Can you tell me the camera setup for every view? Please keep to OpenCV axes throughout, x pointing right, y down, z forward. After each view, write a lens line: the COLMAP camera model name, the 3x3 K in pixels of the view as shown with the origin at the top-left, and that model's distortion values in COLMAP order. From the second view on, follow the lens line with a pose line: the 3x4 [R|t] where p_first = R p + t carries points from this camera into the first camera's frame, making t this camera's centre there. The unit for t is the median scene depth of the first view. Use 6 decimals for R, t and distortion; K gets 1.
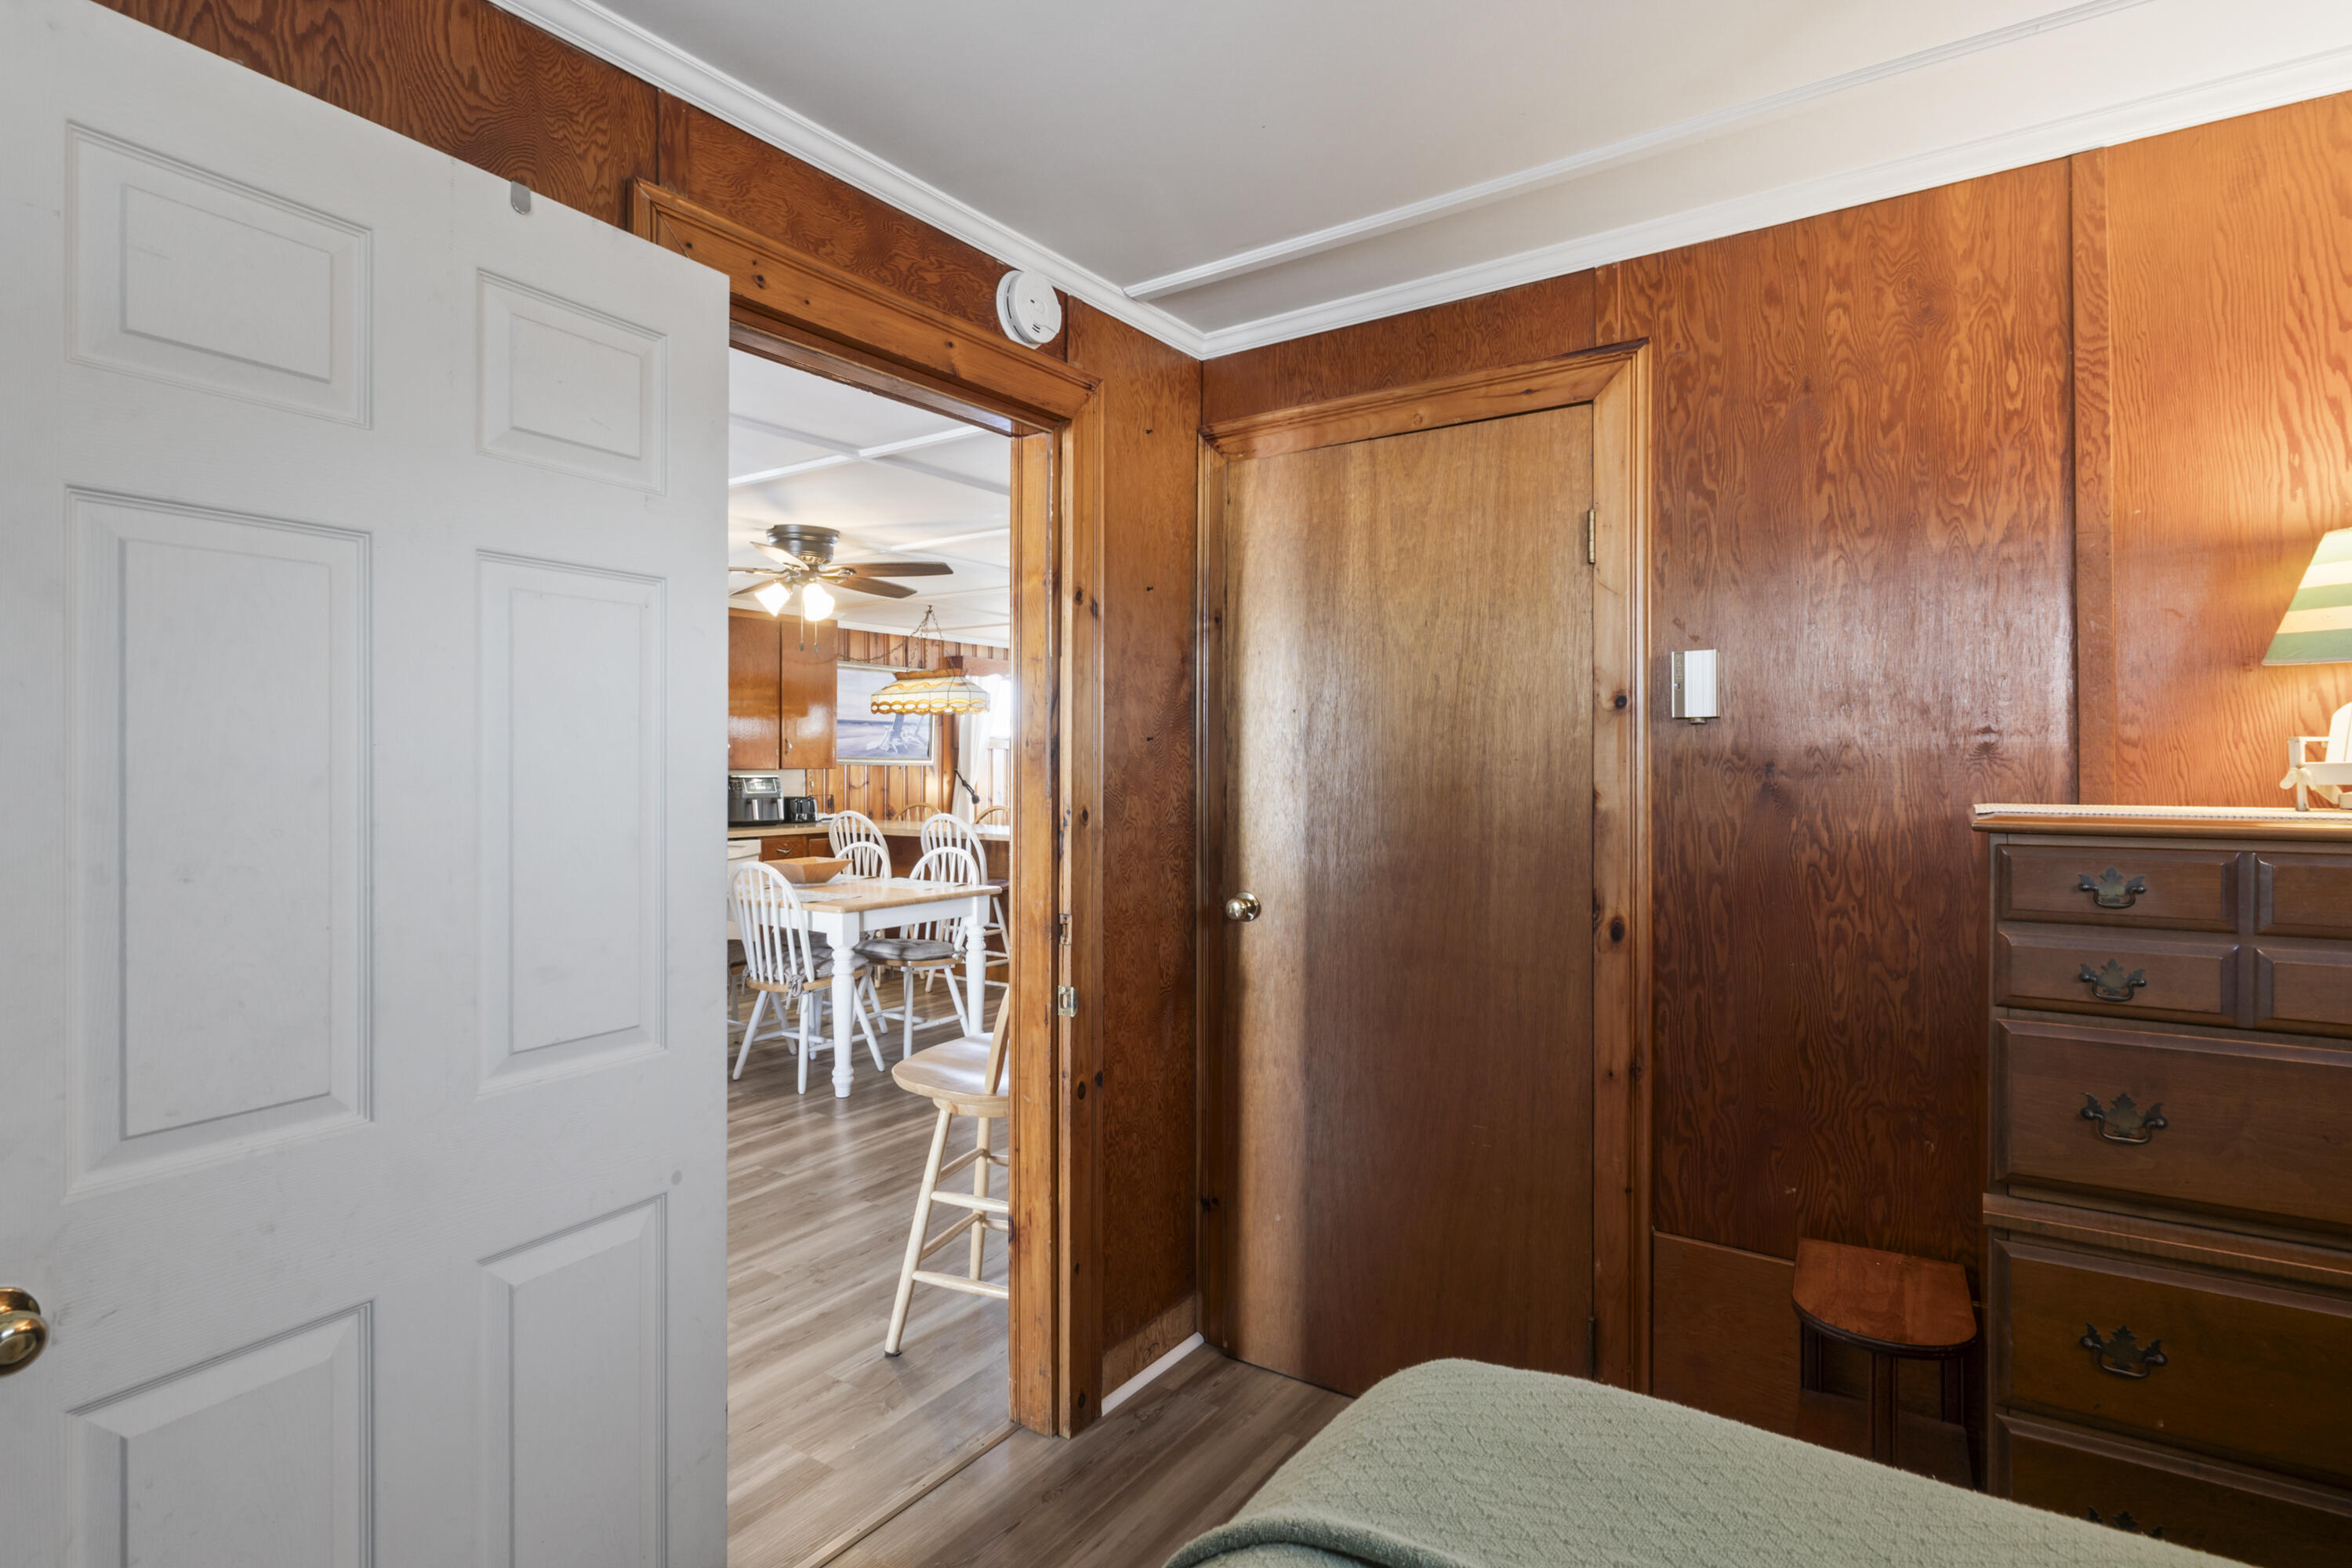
lens RADIAL K [[1197.7, 0, 1171.3], [0, 1197.7, 776.0], [0, 0, 1]] dist [-0.005561, -0.000332]
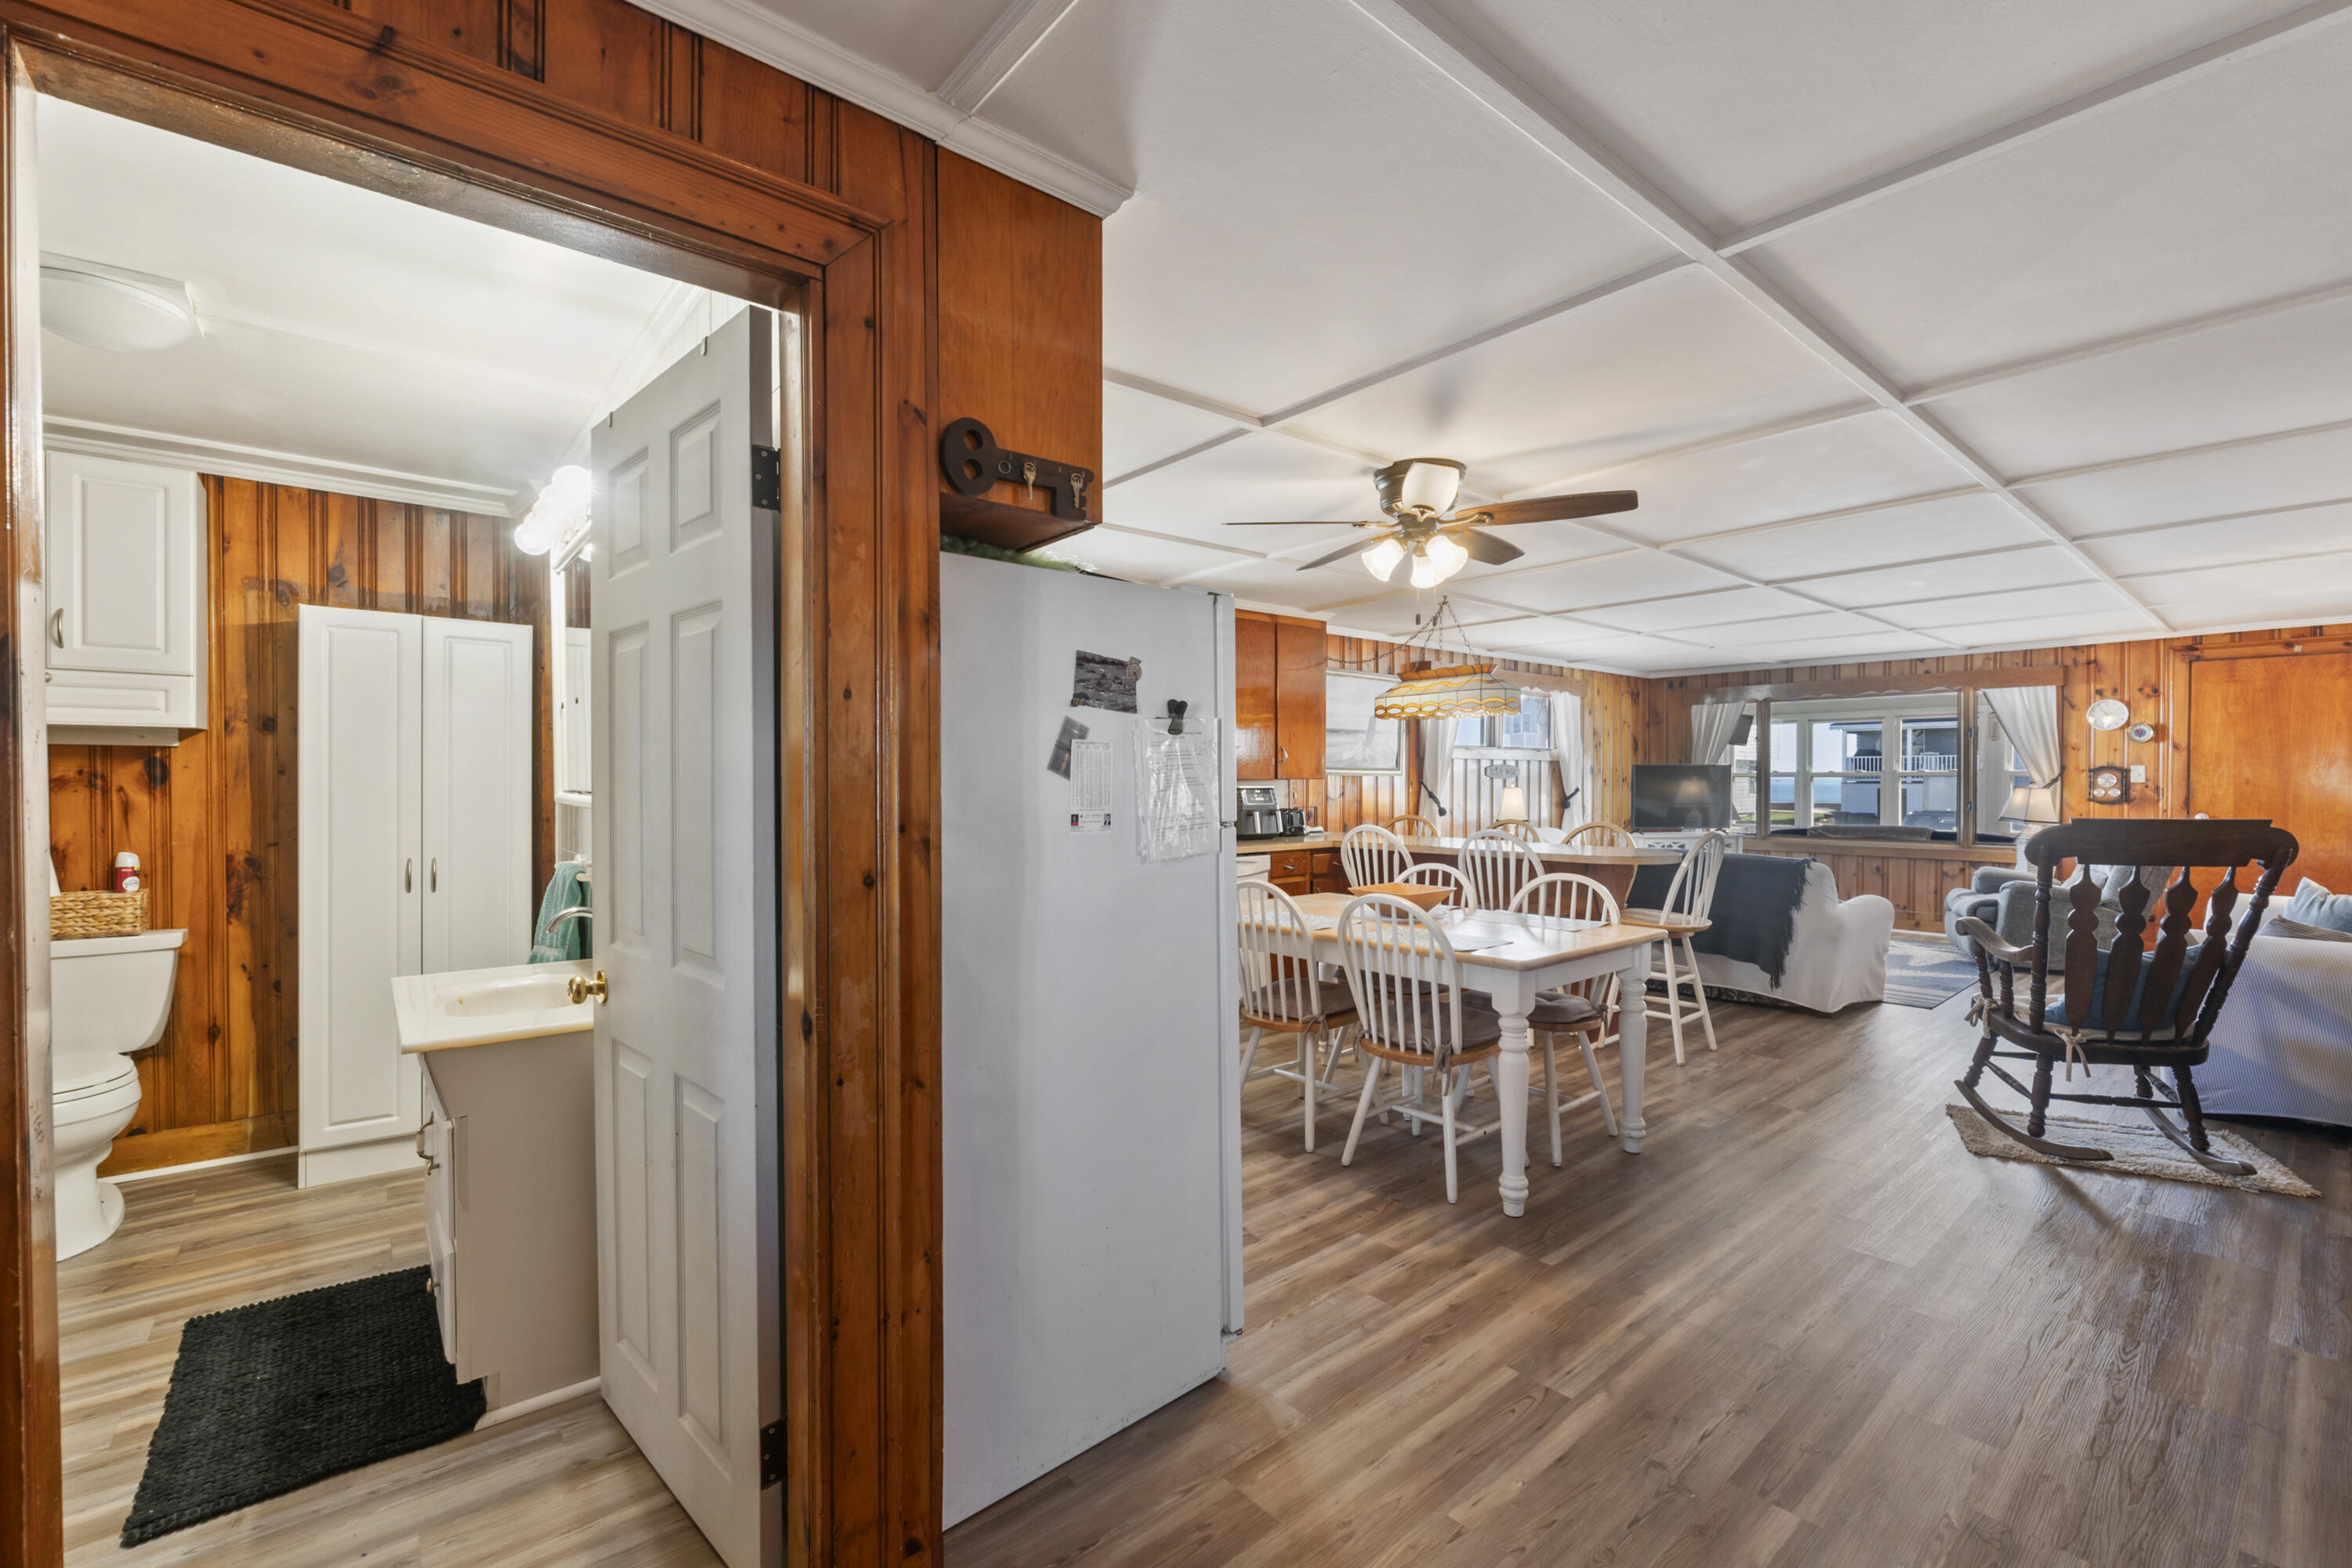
lens RADIAL K [[985.9, 0, 1177.4], [0, 985.9, 788.8], [0, 0, 1]] dist [-0.008850, 0.000556]
pose [[0.967189, -0.005709, -0.253993, -0.213595], [0.005358, 0.999983, -0.002074, 0.003104], [0.254001, 0.000645, 0.967204, 0.238097]]
